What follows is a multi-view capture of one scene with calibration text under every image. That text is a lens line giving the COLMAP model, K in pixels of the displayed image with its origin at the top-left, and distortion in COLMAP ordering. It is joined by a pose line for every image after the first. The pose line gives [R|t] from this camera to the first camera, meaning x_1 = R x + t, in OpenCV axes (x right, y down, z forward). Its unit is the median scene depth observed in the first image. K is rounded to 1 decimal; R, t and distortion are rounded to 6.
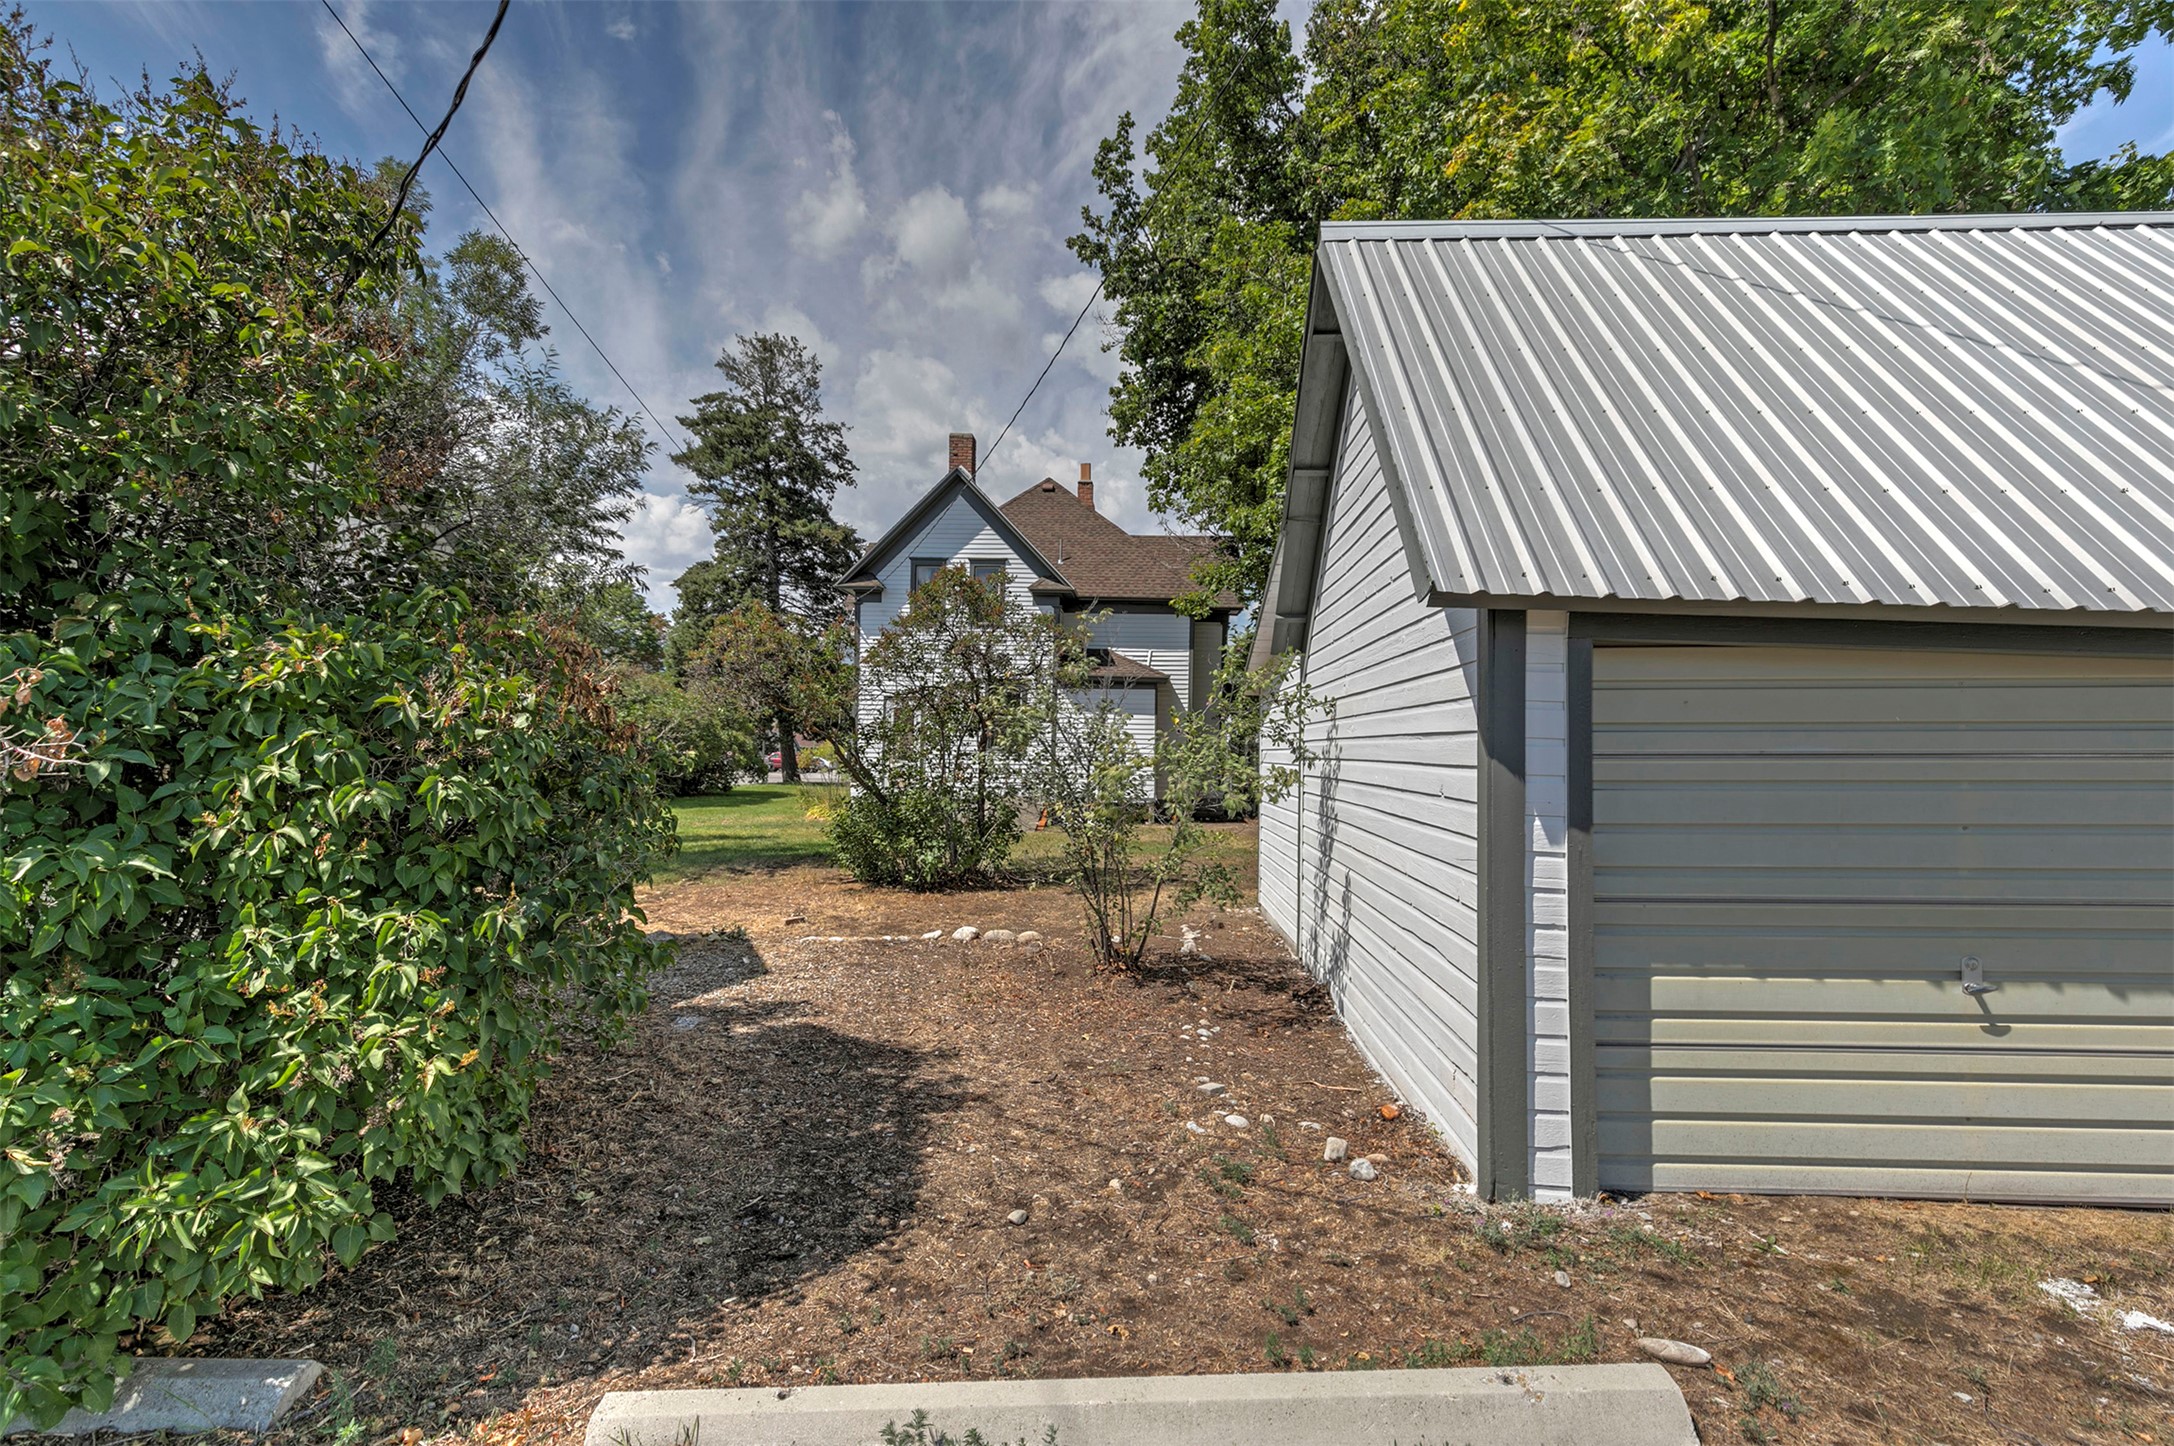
lens RADIAL K [[991.2, 0, 1091.8], [0, 991.2, 726.9], [0, 0, 1]] dist [0.012301, -0.000665]
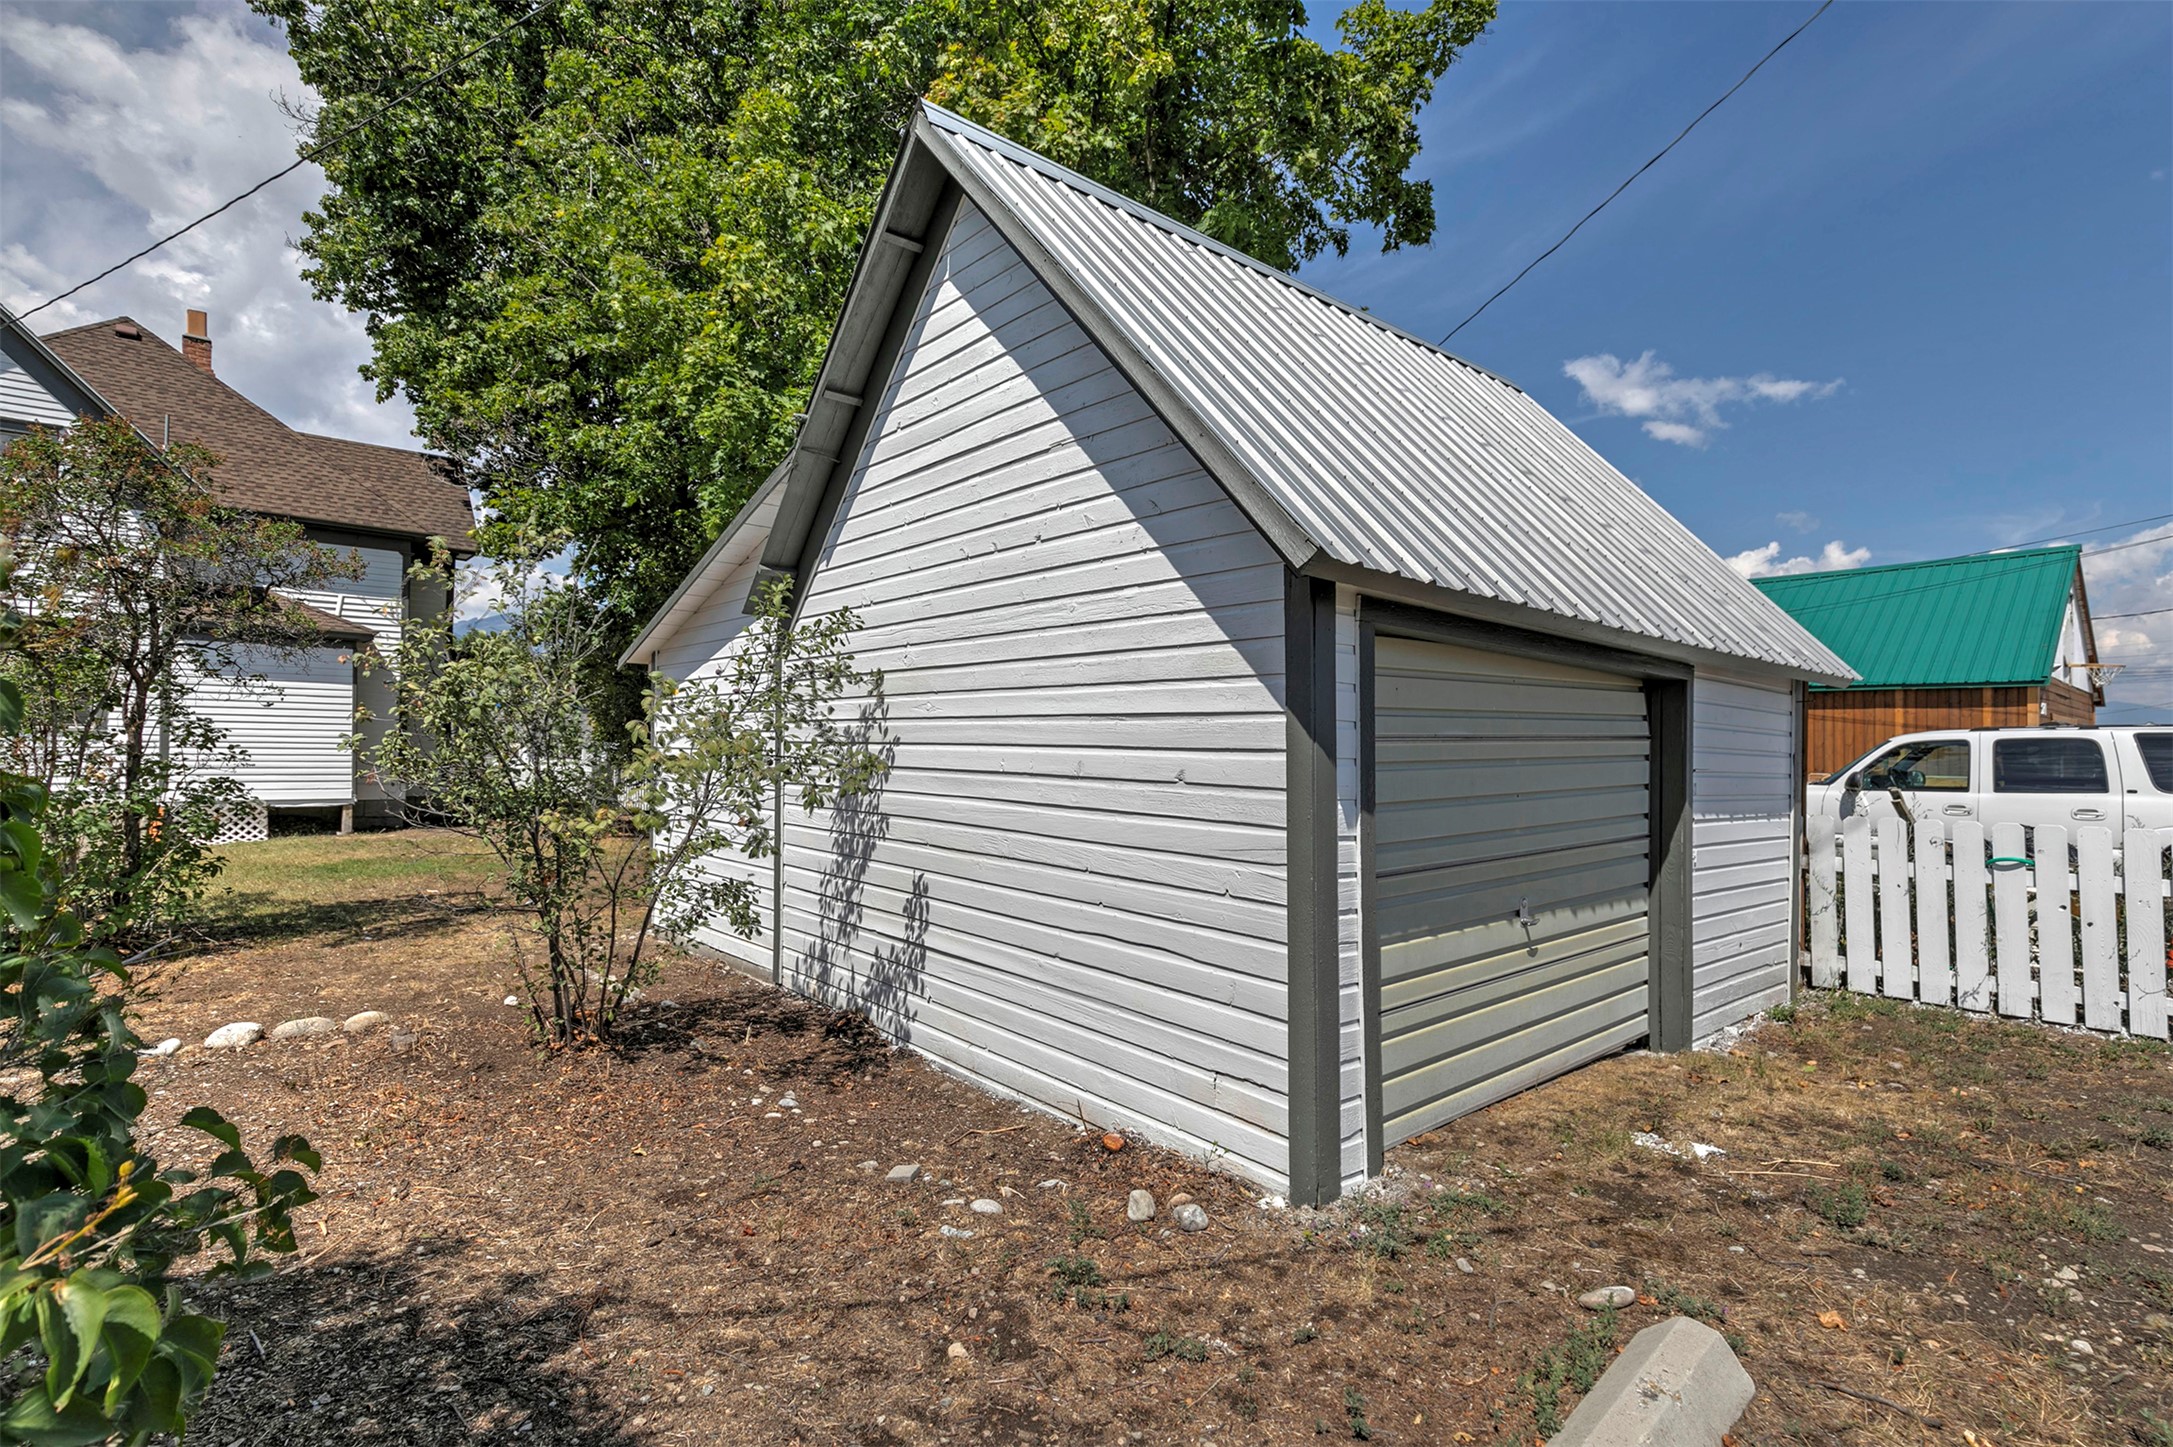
lens RADIAL K [[1041.7, 0, 1081.3], [0, 1041.7, 725.3], [0, 0, 1]] dist [0.012534, -0.000593]
pose [[0.728453, 0.009880, 0.685025, -0.359854], [-0.019346, 0.999794, 0.006153, 0.012750], [-0.684823, -0.017735, 0.728494, 0.353809]]
